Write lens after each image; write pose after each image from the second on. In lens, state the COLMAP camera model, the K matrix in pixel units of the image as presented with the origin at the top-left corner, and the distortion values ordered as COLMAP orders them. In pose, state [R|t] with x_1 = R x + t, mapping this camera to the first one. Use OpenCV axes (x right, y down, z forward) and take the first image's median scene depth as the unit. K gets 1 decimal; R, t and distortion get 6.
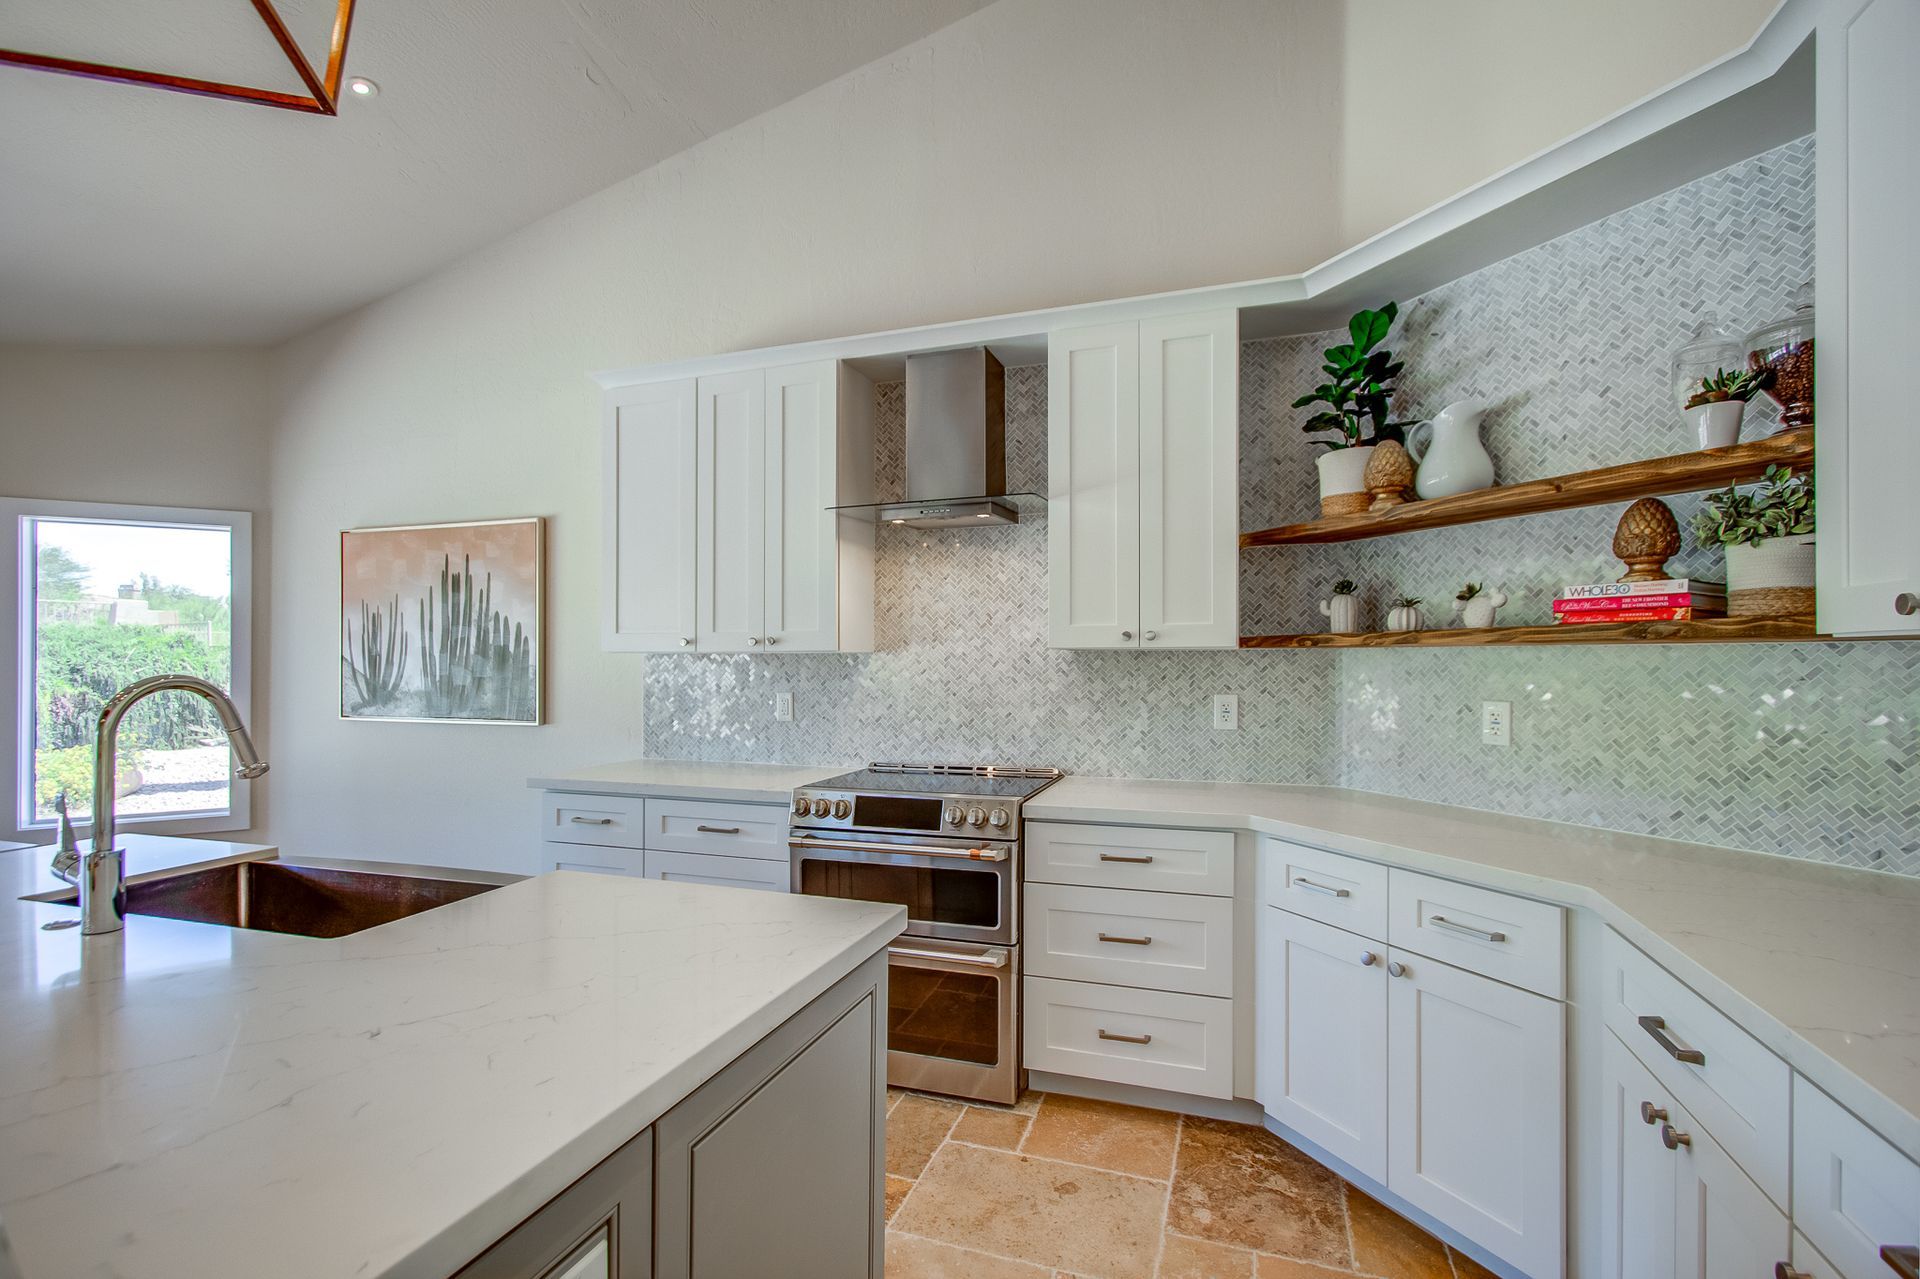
lens RADIAL K [[884.5, 0, 935.1], [0, 884.5, 666.1], [0, 0, 1]] dist [-0.000014, -0.000056]
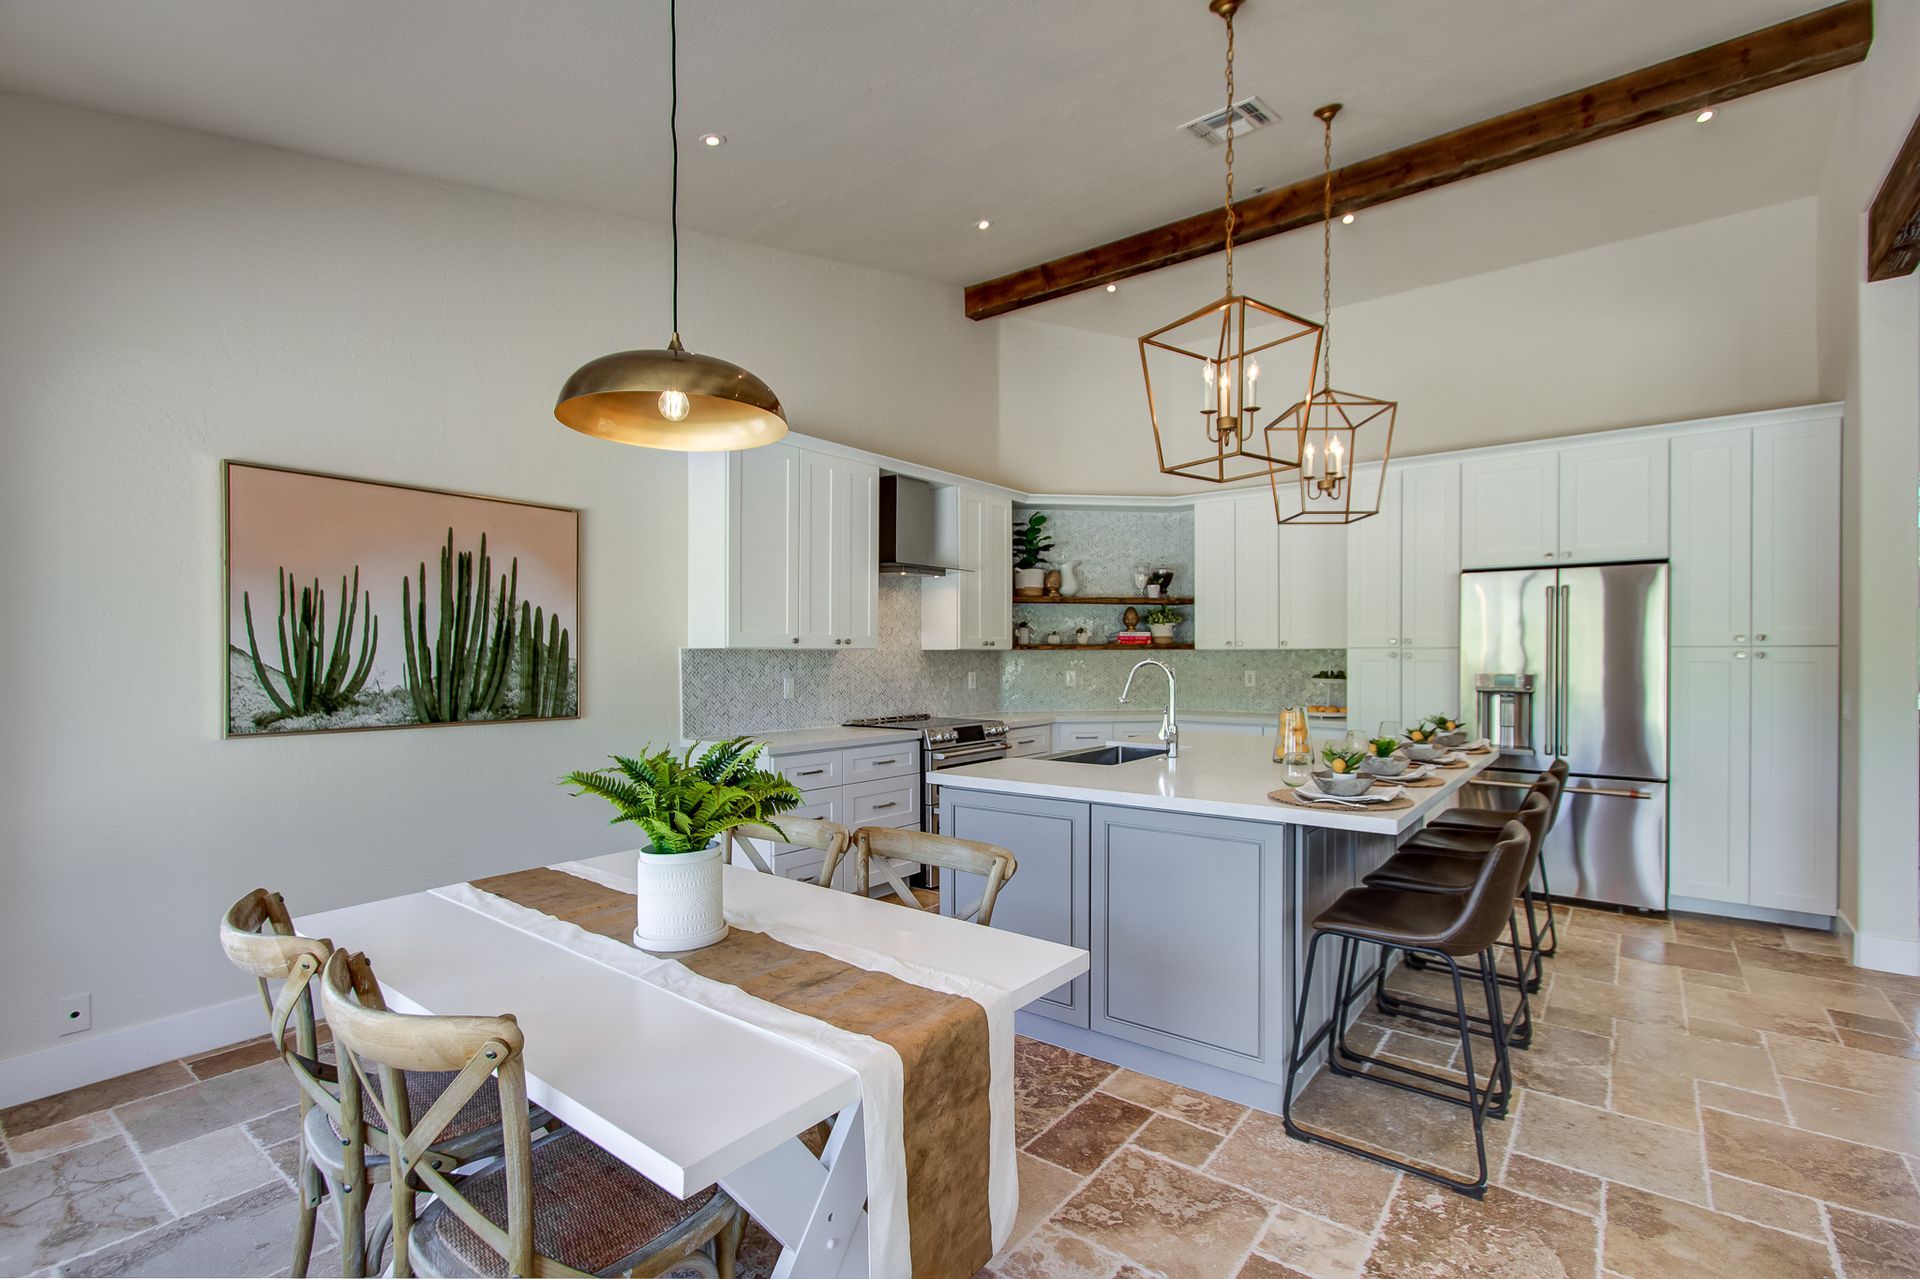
lens RADIAL K [[884.5, 0, 935.1], [0, 884.5, 666.1], [0, 0, 1]] dist [-0.000014, -0.000056]
pose [[0.325267, -0.007330, 0.945594, -1.236848], [0.008287, 0.999954, 0.004901, 0.005611], [-0.945586, 0.006242, 0.325313, 0.296377]]
